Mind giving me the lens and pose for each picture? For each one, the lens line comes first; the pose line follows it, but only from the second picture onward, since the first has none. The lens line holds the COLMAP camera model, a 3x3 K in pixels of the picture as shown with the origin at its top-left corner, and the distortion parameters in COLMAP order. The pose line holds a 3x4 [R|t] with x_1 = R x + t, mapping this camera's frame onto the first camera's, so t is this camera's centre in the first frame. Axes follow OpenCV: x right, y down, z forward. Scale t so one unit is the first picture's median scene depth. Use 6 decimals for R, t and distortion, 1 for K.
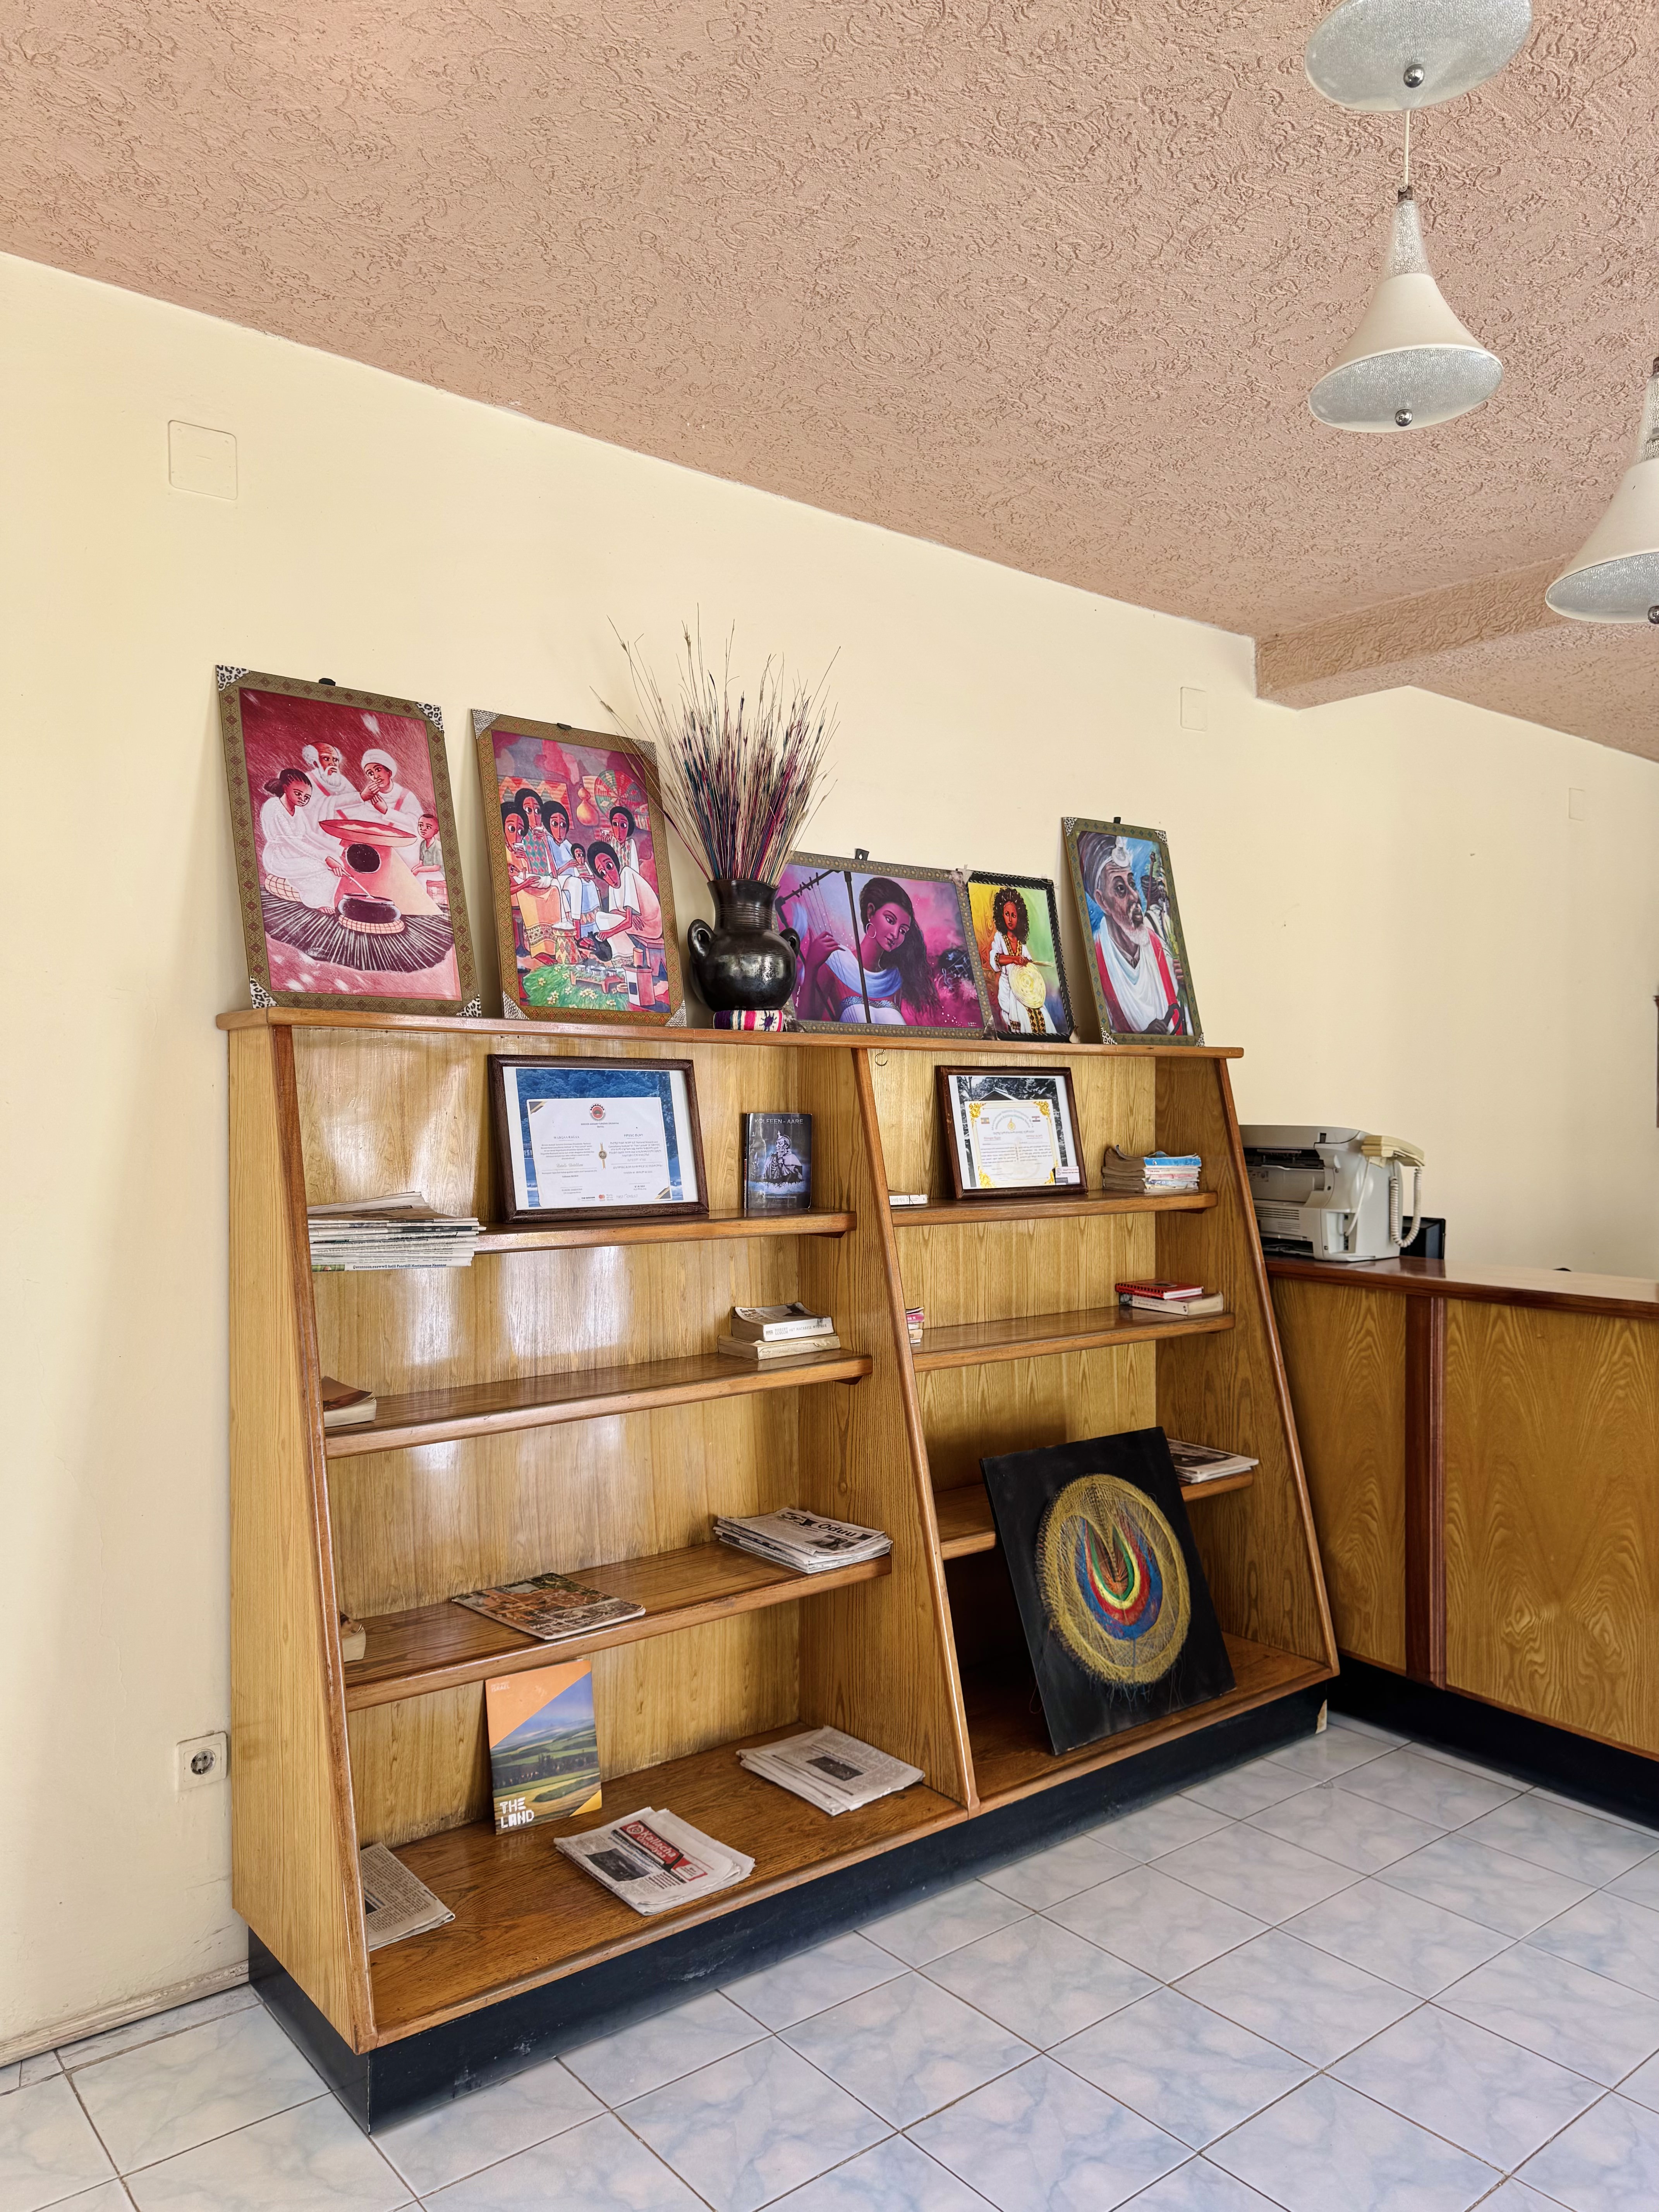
lens RADIAL K [[1566.4, 0, 833.8], [0, 1566.4, 1109.8], [0, 0, 1]] dist [-0.000019, -0.001618]
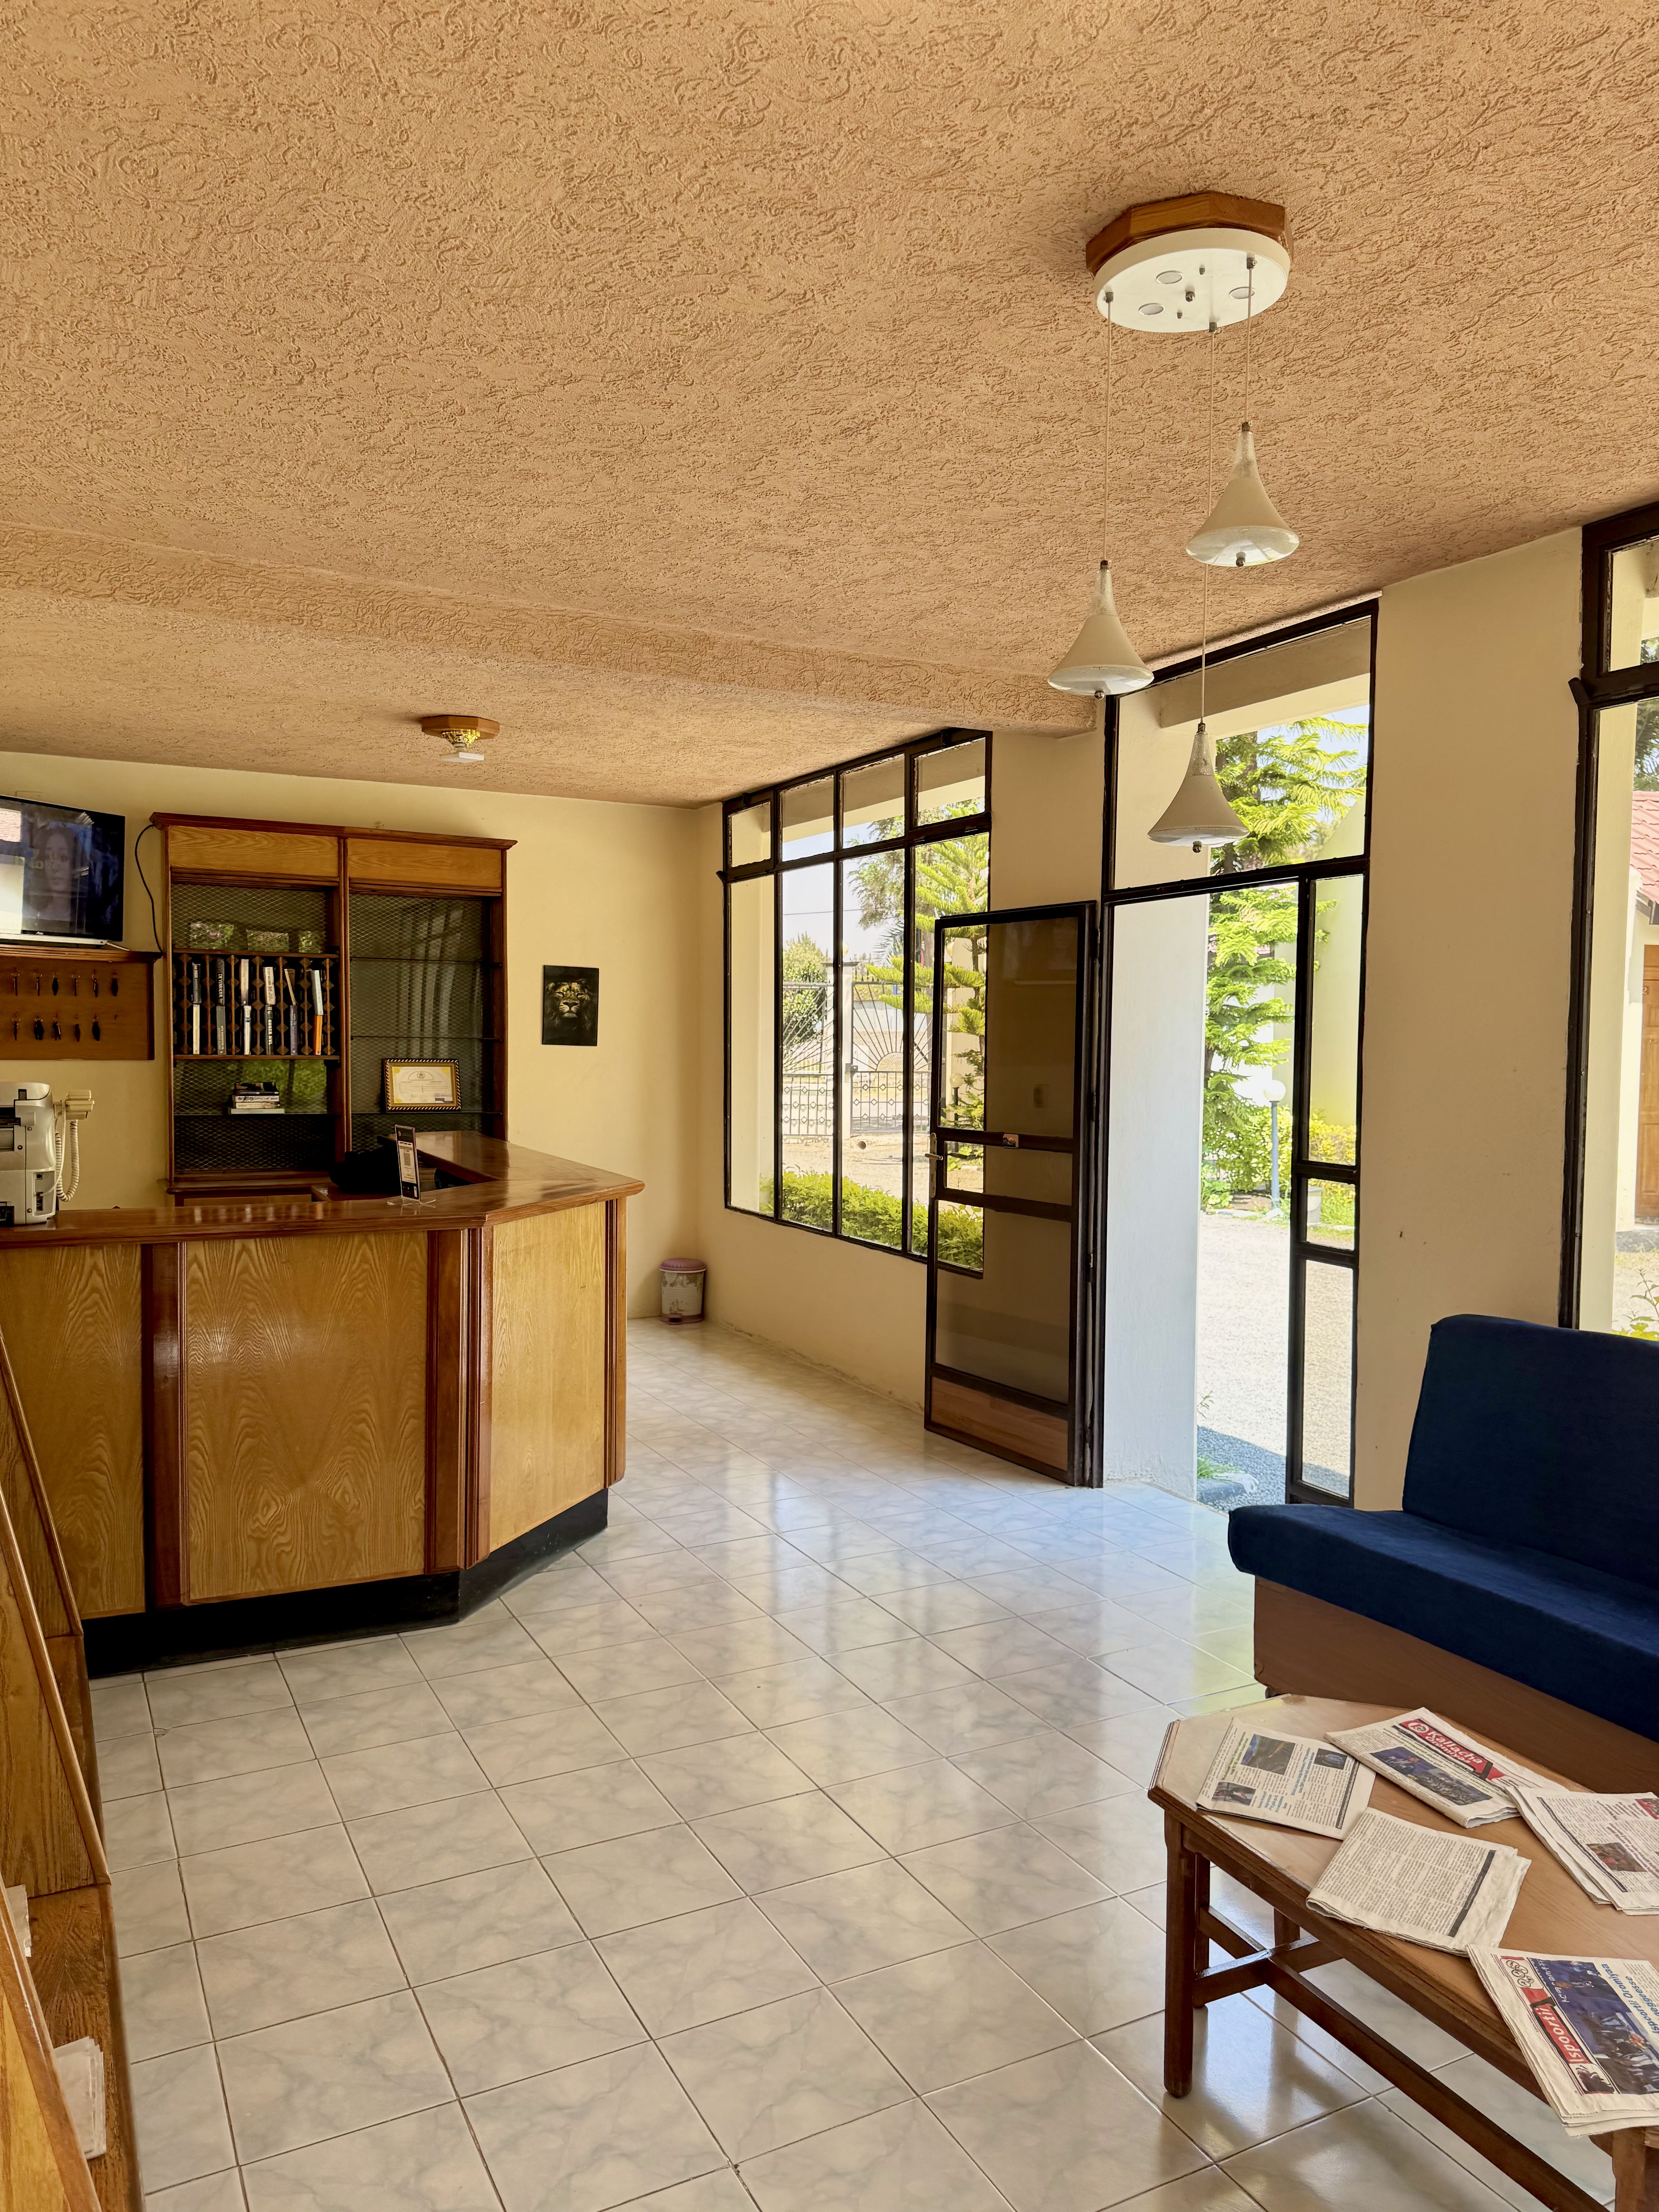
lens RADIAL K [[1566.4, 0, 833.8], [0, 1566.4, 1109.8], [0, 0, 1]] dist [-0.000019, -0.001618]
pose [[0.197755, -0.053433, 0.978794, -0.575890], [-0.000259, 0.998510, 0.054561, -0.027576], [-0.980251, -0.011043, 0.197447, 0.378044]]
